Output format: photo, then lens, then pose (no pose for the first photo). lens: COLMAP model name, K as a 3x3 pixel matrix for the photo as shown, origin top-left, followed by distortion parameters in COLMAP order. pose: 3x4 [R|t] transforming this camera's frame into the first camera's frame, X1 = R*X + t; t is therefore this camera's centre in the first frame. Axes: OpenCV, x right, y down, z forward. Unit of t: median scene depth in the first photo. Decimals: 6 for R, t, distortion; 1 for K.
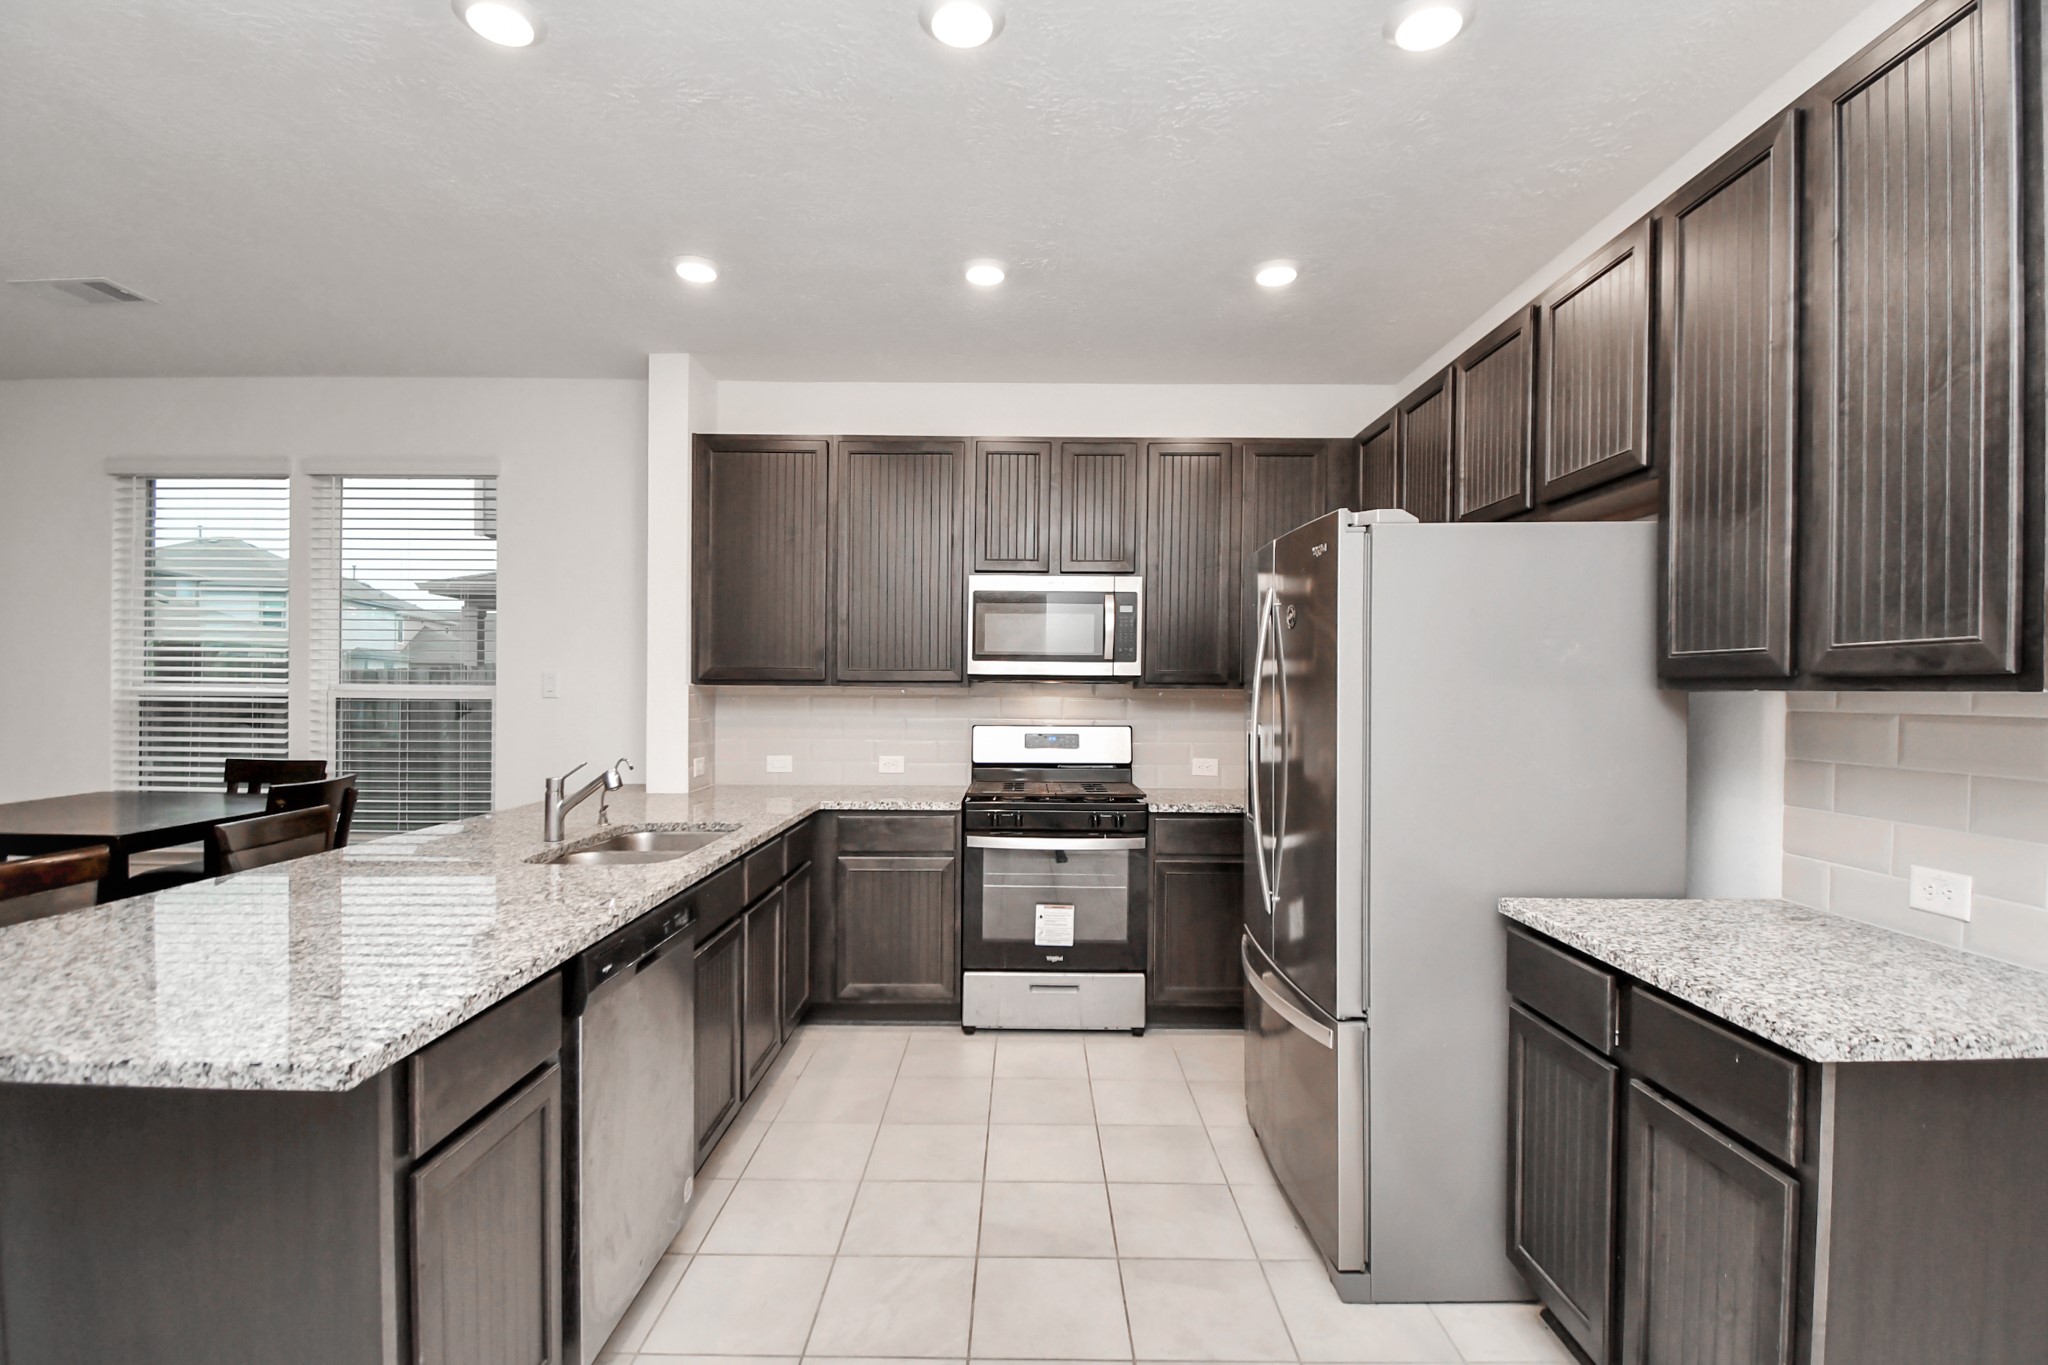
lens RADIAL K [[968.2, 0, 1024.0], [0, 968.2, 682.5], [0, 0, 1]] dist [0.004185, -0.023429]
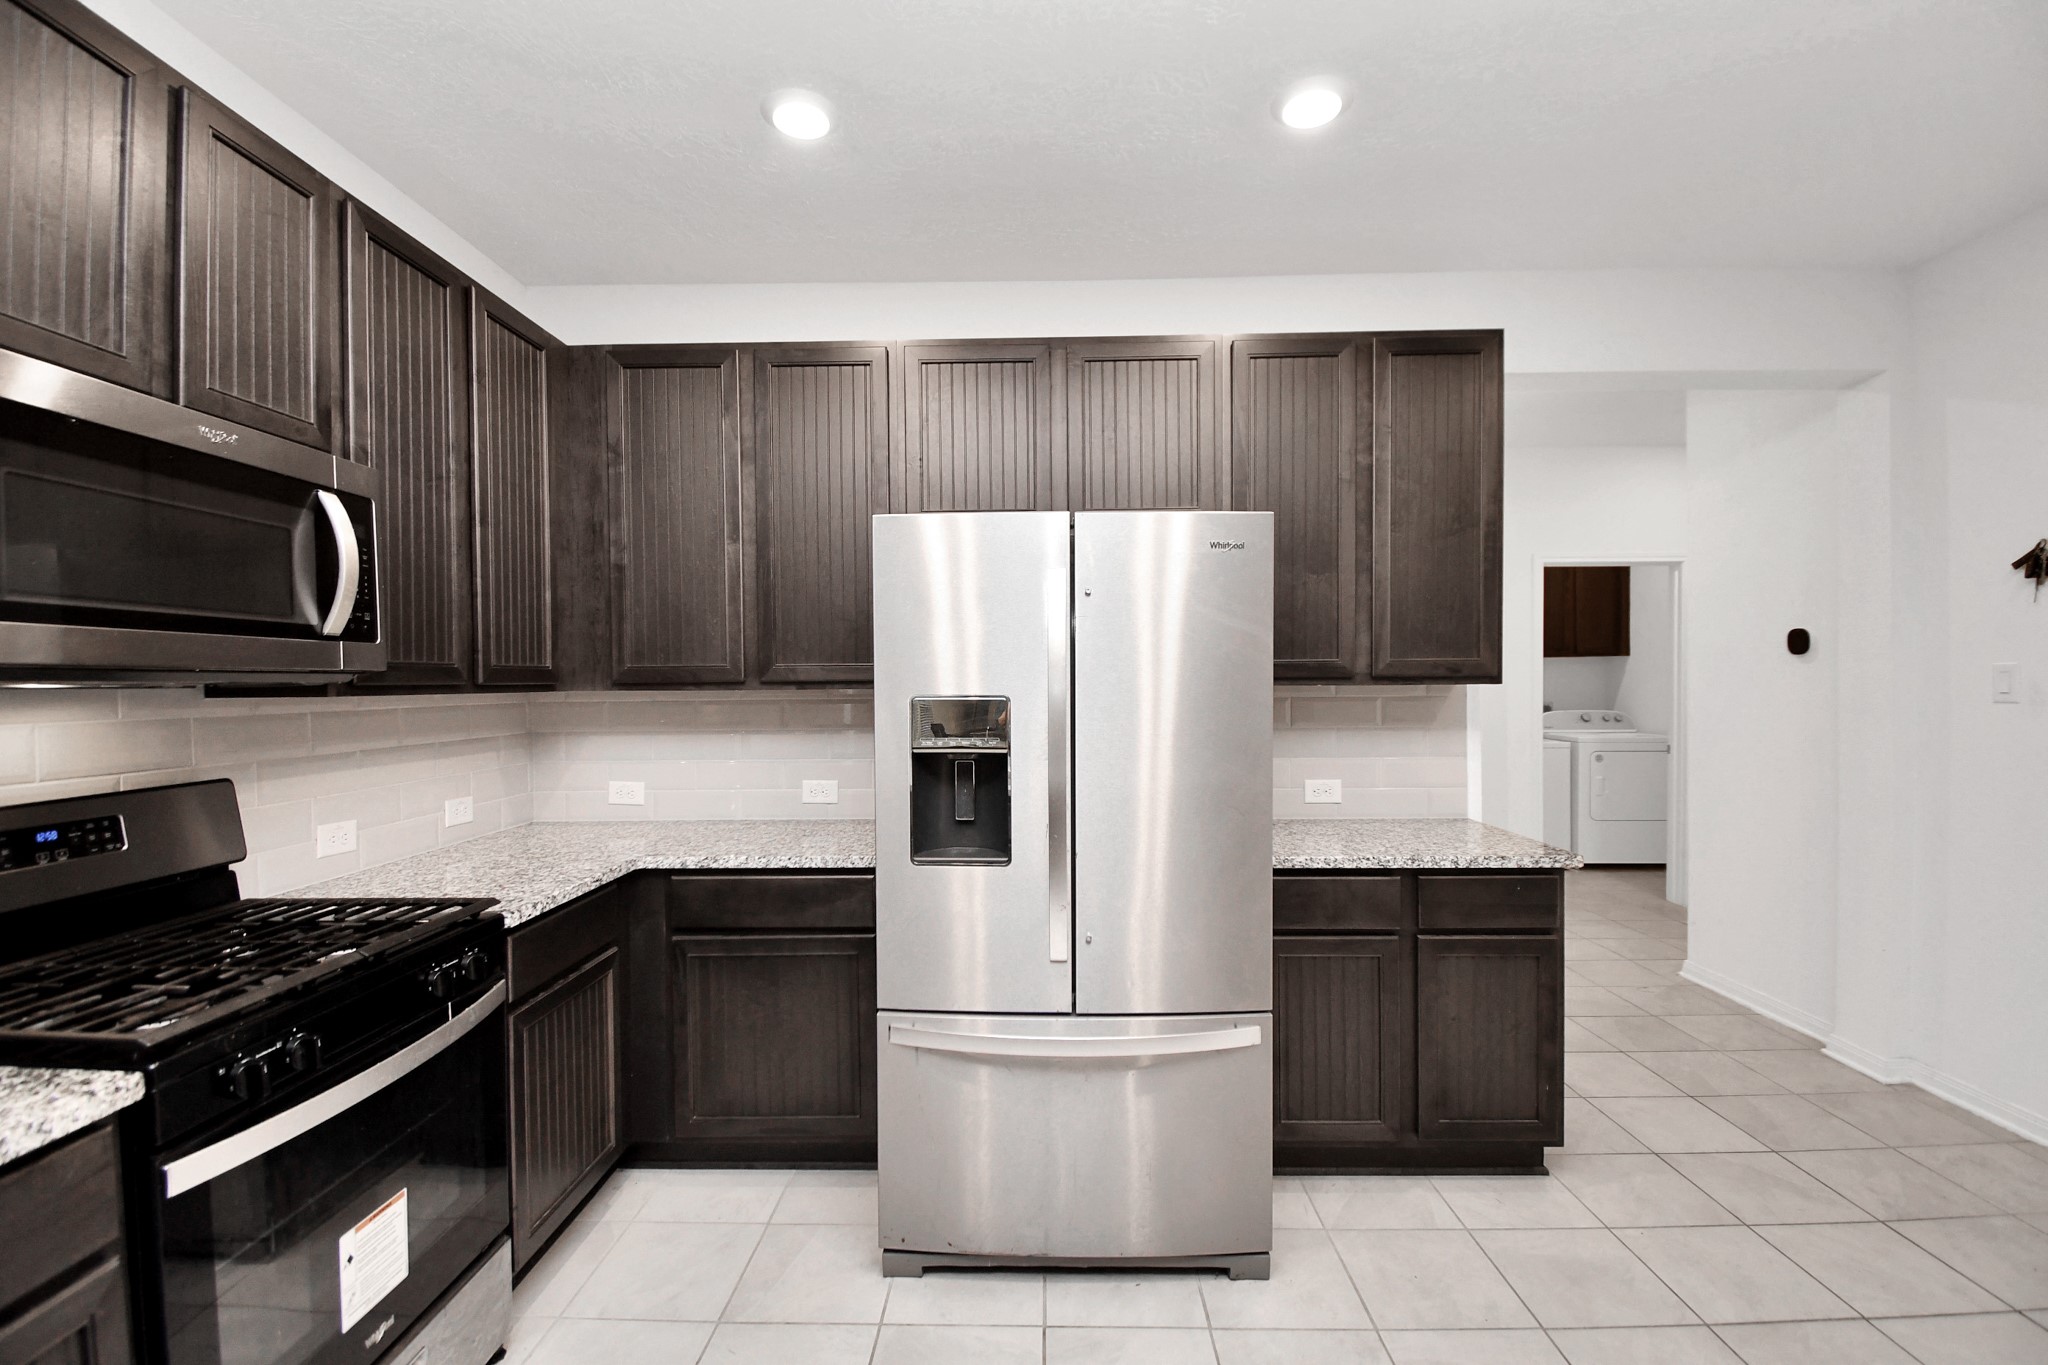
lens RADIAL K [[872.8, 0, 1023.7], [0, 872.8, 693.0], [0, 0, 1]] dist [0.012712, -0.017927]
pose [[0.010177, -0.020895, 0.999730, -0.335711], [0.000368, 0.999782, 0.020893, -0.004340], [-0.999948, 0.000155, 0.010182, 0.700696]]
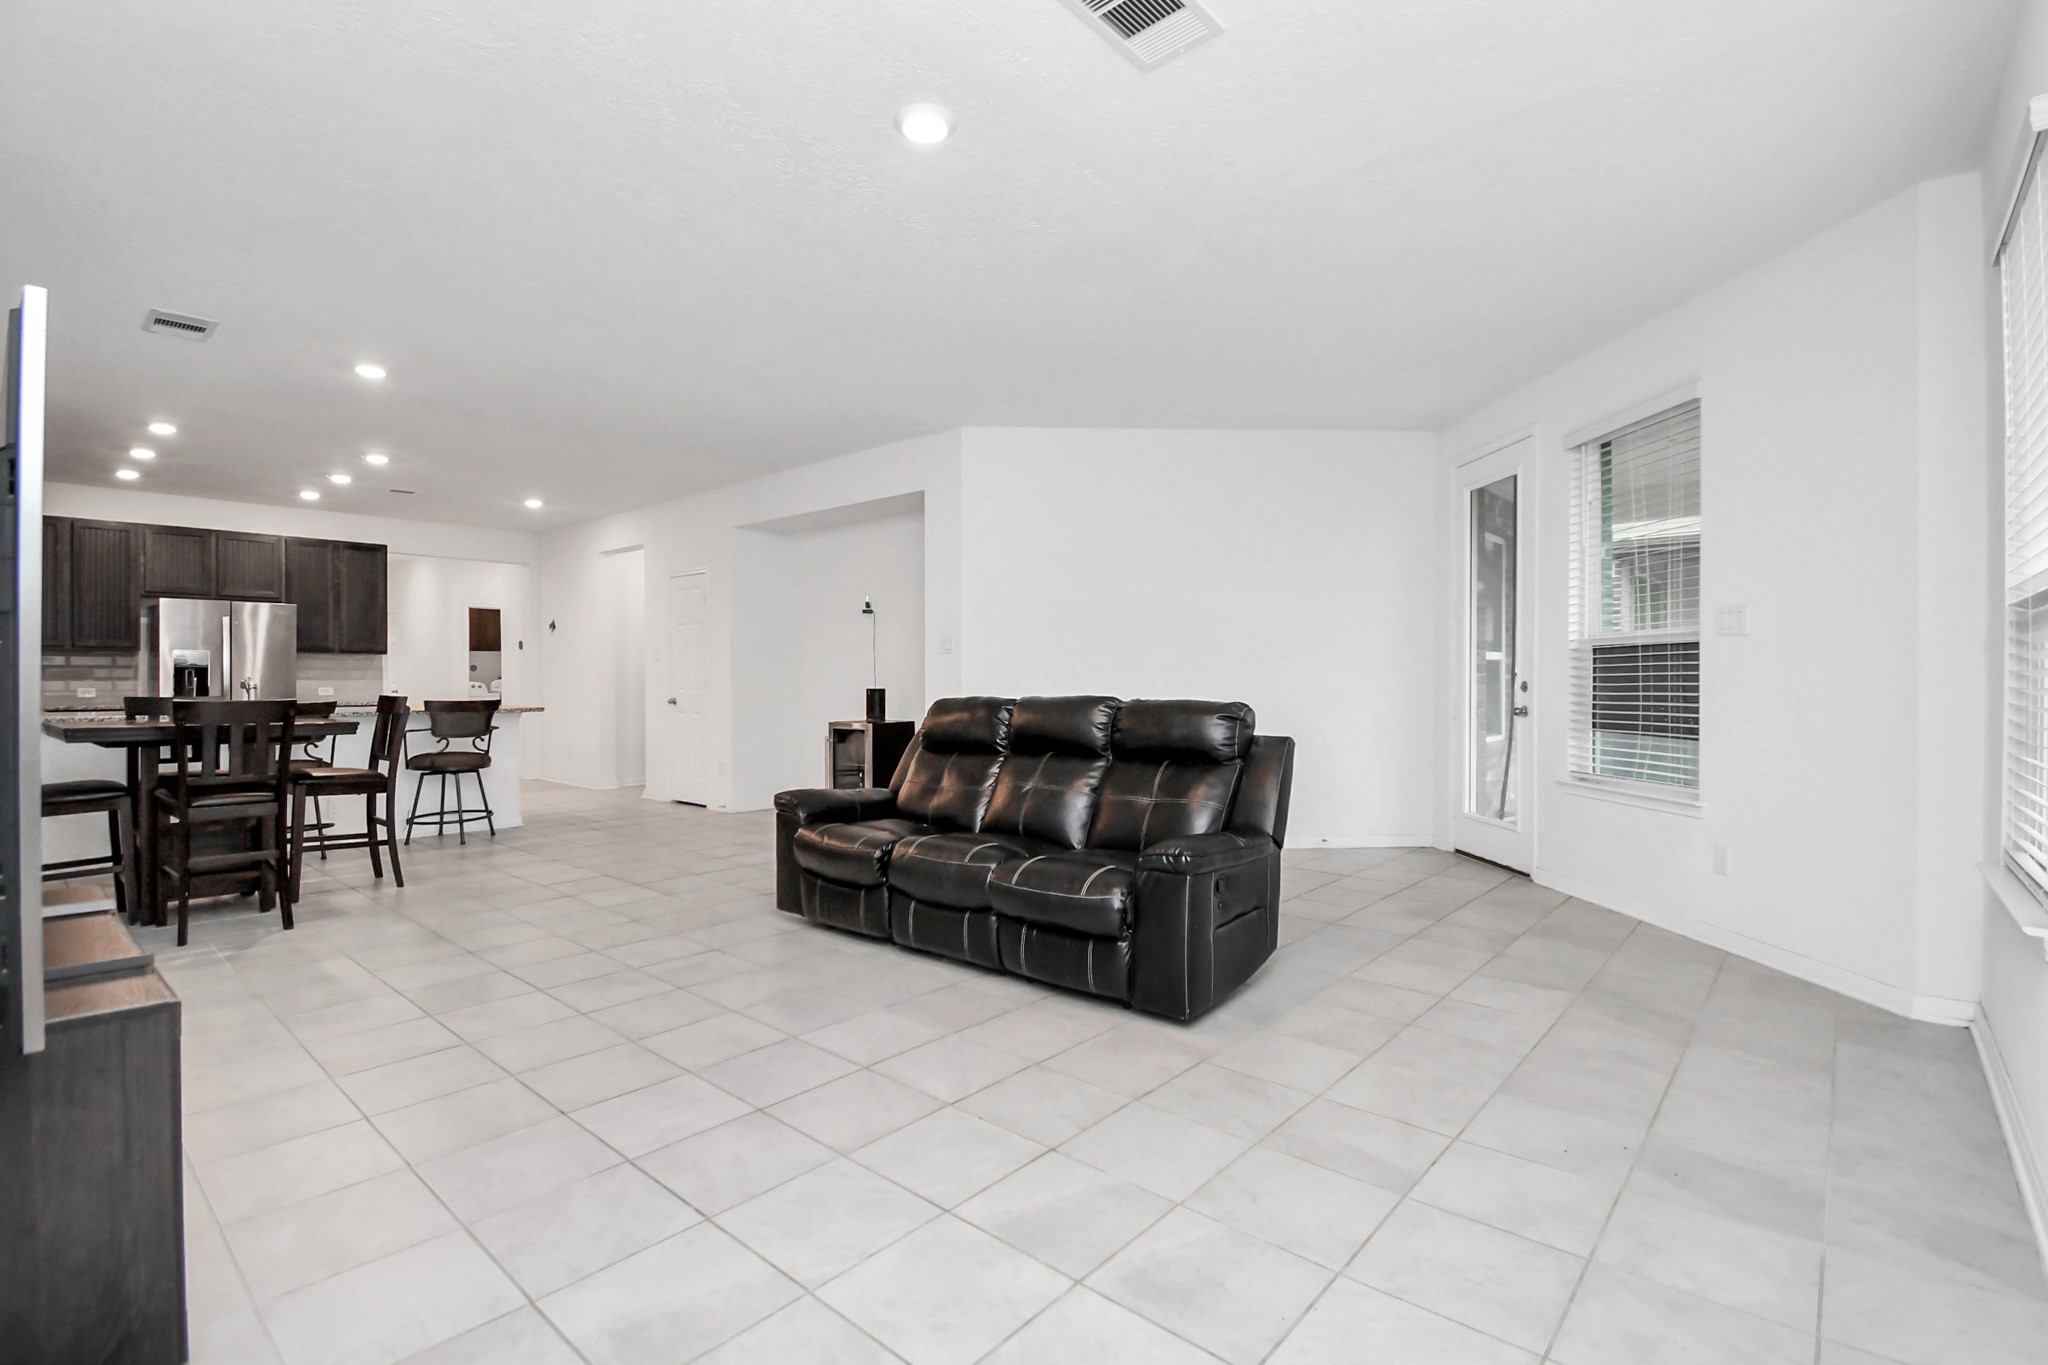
lens RADIAL K [[968.2, 0, 1024.0], [0, 968.2, 682.5], [0, 0, 1]] dist [0.004185, -0.023429]
pose [[-0.747695, -0.009026, 0.663981, -2.476176], [-0.010669, 0.999942, 0.001579, 0.053784], [-0.663957, -0.005903, -0.747748, 1.089160]]
